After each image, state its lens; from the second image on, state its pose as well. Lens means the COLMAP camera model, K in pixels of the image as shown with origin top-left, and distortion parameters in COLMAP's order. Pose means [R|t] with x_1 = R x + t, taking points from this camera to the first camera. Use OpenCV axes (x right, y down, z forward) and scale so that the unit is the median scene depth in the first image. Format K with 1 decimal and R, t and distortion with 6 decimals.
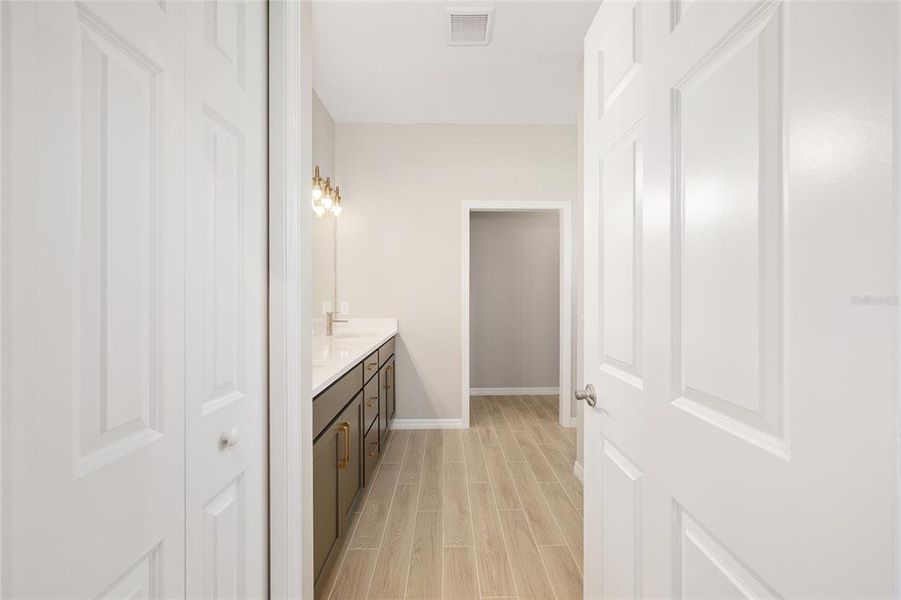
lens RADIAL K [[362.7, 0, 453.7], [0, 362.7, 296.1], [0, 0, 1]] dist [-0.000296, 0.000226]
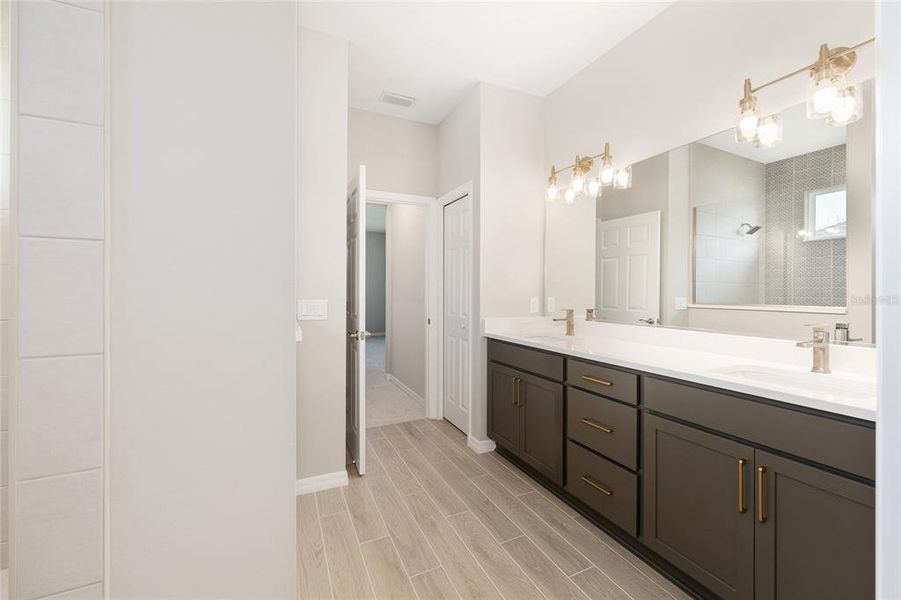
lens RADIAL K [[362.7, 0, 453.7], [0, 362.7, 296.1], [0, 0, 1]] dist [-0.000296, 0.000226]
pose [[-0.912680, 0.000866, -0.408674, 0.461762], [-0.000542, 0.999994, 0.003328, 0.009026], [0.408674, 0.003259, -0.912674, 1.915926]]
